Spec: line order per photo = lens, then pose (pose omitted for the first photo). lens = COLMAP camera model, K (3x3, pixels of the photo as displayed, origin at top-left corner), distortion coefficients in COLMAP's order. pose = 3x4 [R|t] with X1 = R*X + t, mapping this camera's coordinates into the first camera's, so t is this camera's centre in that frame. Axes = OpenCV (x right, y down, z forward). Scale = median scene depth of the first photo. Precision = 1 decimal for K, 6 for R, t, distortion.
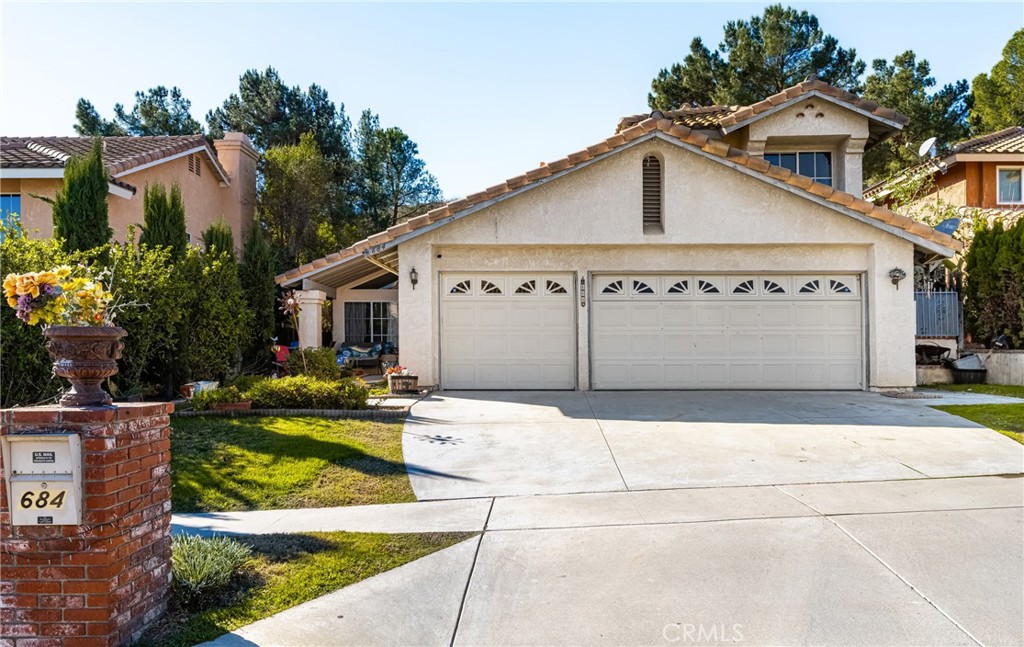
lens RADIAL K [[771.7, 0, 513.8], [0, 771.7, 315.2], [0, 0, 1]] dist [0.002375, -0.000580]
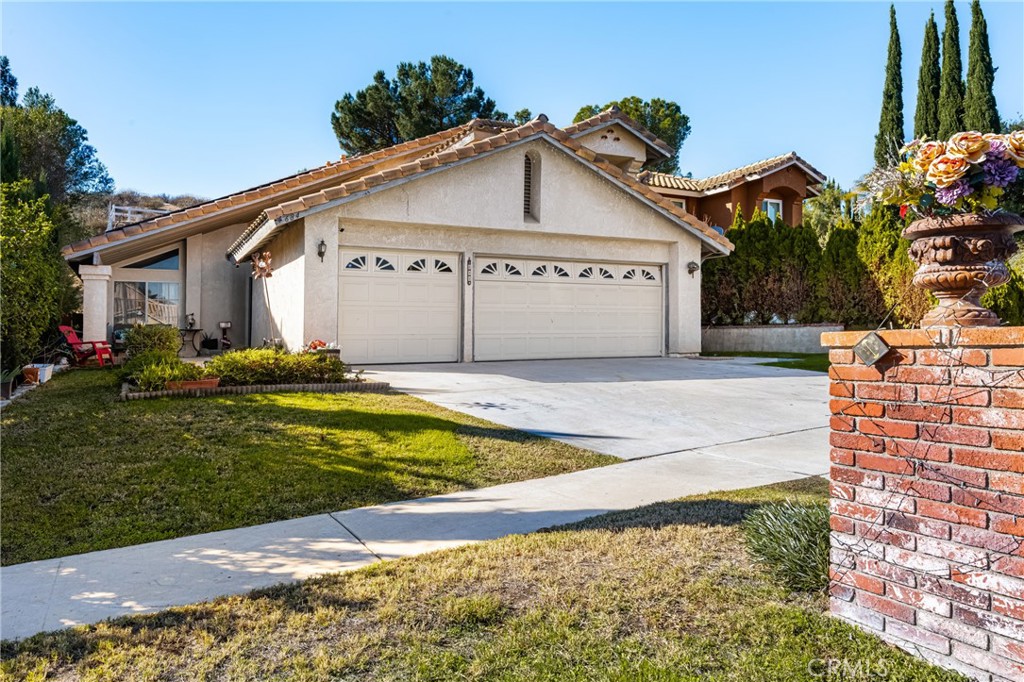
lens RADIAL K [[658.3, 0, 481.5], [0, 658.3, 305.8], [0, 0, 1]] dist [-0.002234, 0.002355]
pose [[0.893184, 0.012958, 0.449505, -0.308096], [-0.009847, 0.999909, -0.009258, 0.026404], [-0.449584, 0.003843, 0.893230, 0.159344]]
